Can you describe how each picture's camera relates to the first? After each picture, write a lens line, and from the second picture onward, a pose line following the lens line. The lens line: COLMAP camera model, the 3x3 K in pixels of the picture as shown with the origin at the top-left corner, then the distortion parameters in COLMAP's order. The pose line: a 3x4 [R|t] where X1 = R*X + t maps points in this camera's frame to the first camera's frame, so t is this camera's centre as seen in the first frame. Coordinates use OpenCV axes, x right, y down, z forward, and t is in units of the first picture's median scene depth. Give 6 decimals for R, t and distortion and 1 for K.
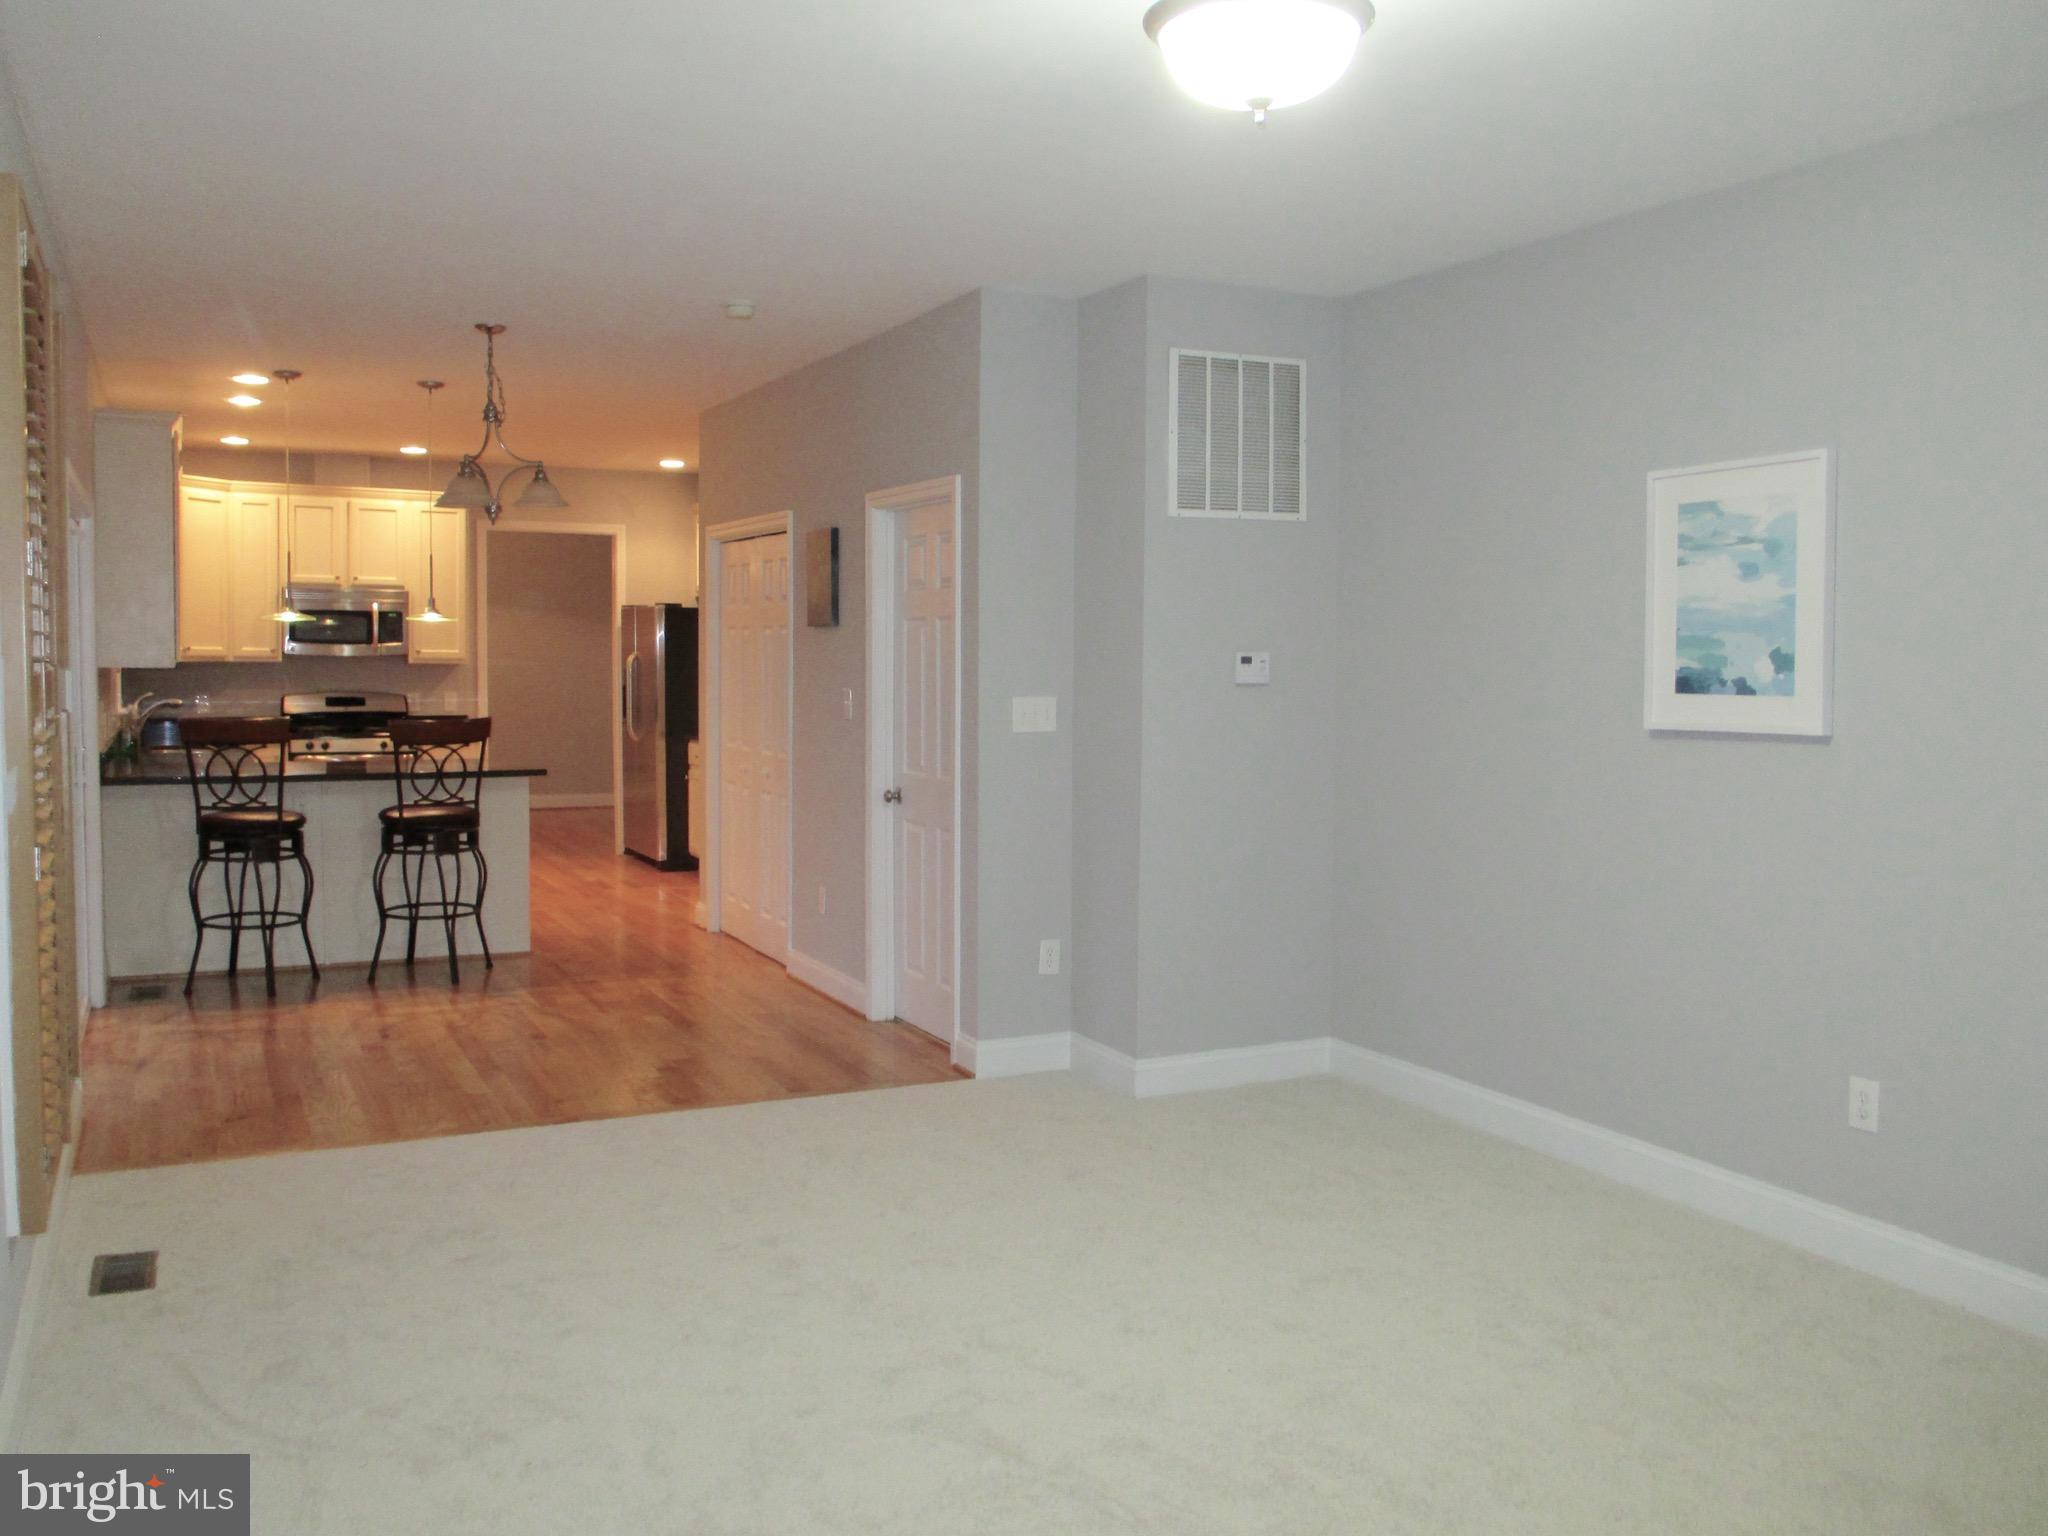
lens RADIAL K [[1691.8, 0, 1024.4], [0, 1691.8, 736.5], [0, 0, 1]] dist [-0.043665, -0.000010]
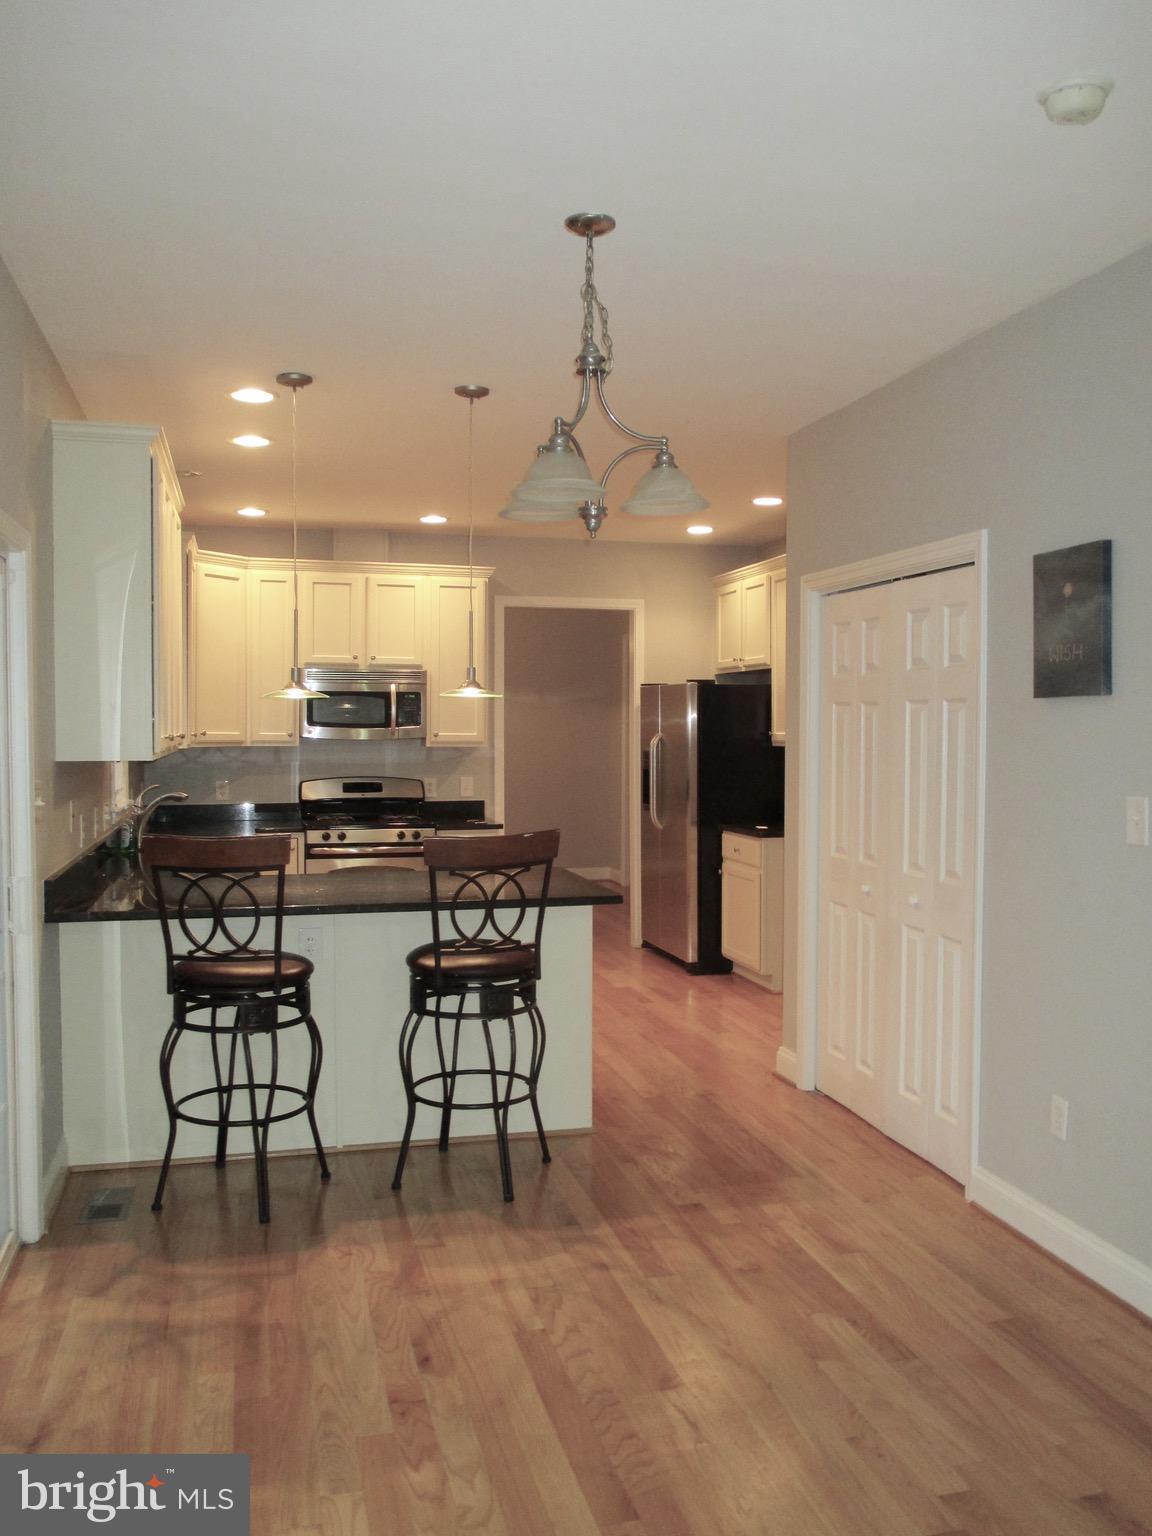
lens RADIAL K [[1268.8, 0, 576.0], [0, 1268.8, 768.0], [0, 0, 1]] dist [-0.043665, -0.000010]
pose [[0.977052, -0.000040, -0.213003, -0.182749], [-0.004103, 0.999811, -0.019009, -0.025546], [0.212963, 0.019447, 0.976867, 0.445700]]
